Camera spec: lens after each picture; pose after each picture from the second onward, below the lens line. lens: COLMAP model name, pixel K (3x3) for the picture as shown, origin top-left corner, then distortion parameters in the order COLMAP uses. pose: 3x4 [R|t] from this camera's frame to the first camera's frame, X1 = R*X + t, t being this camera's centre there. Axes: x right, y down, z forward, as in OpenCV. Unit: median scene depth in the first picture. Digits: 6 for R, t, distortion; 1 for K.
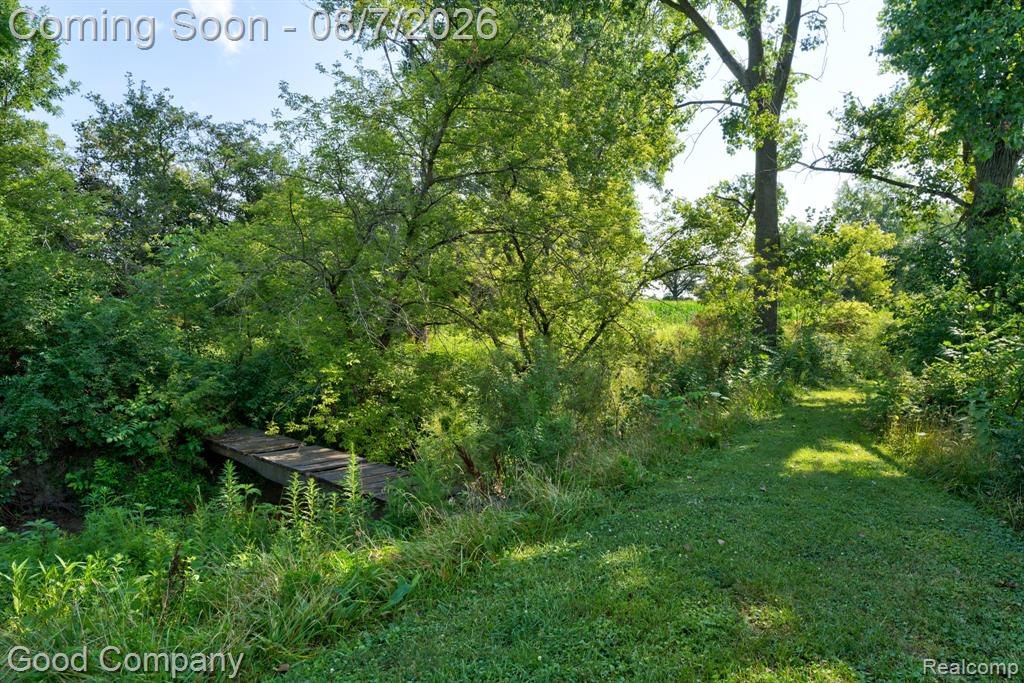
lens RADIAL K [[652.9, 0, 511.9], [0, 652.9, 335.8], [0, 0, 1]] dist [0.027679, 0.000816]
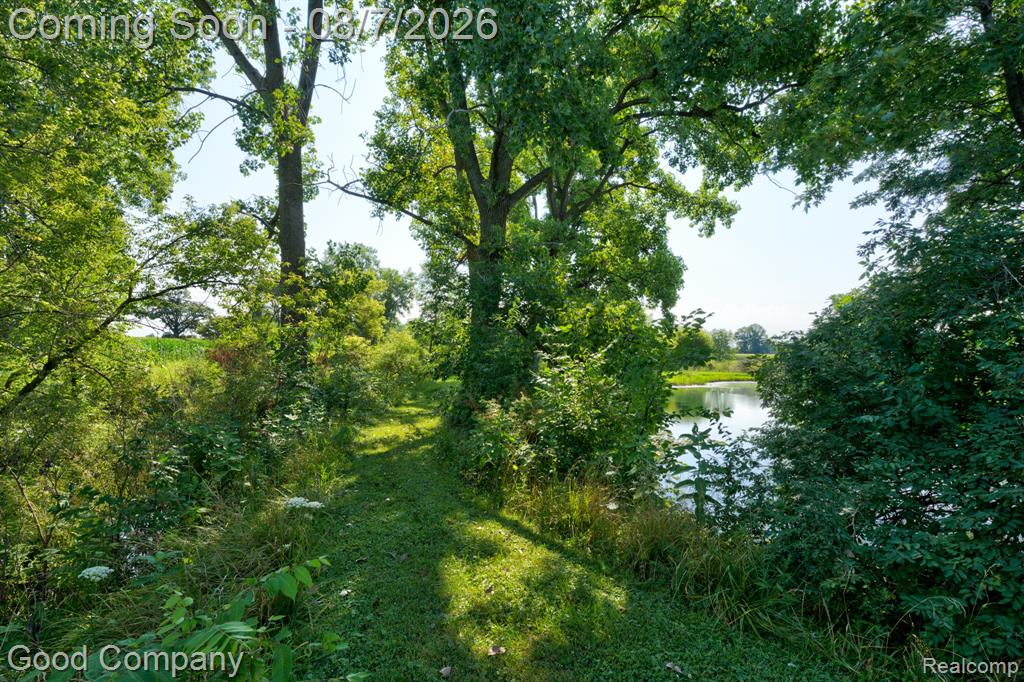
lens RADIAL K [[511.6, 0, 515.7], [0, 511.6, 338.5], [0, 0, 1]] dist [0.011622, 0.000103]
pose [[0.676263, -0.001220, 0.736659, 0.064895], [0.042244, 0.998417, -0.037128, -0.003187], [-0.735448, 0.056228, 0.675244, 0.272771]]
